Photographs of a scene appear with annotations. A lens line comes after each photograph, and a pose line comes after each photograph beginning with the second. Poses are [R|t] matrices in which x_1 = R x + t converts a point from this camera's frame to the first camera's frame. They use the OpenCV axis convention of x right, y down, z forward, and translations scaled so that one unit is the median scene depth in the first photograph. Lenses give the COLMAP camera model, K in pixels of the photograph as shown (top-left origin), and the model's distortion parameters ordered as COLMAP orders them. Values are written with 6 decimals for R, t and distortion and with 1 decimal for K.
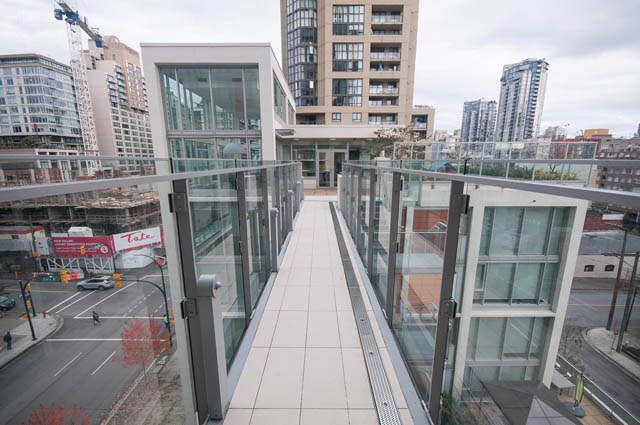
lens RADIAL K [[280.4, 0, 320.1], [0, 280.4, 217.1], [0, 0, 1]] dist [0.001352, -0.000060]
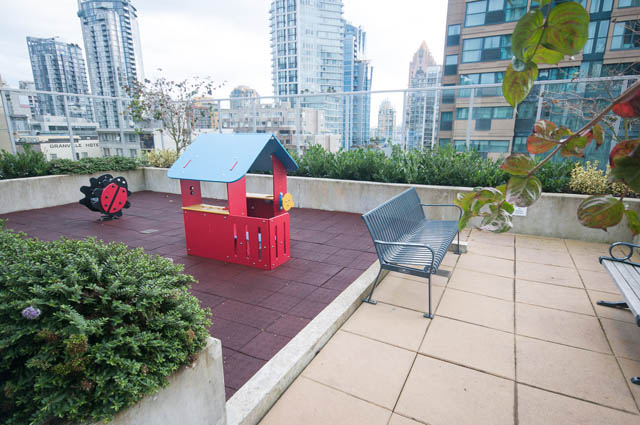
lens RADIAL K [[352.8, 0, 321.7], [0, 352.8, 214.4], [0, 0, 1]] dist [0.005772, 0.001063]
pose [[0.462068, -0.208226, 0.862053, 0.071541], [0.184503, 0.973347, 0.136213, -0.021554], [-0.867440, 0.096111, 0.488170, 0.110365]]
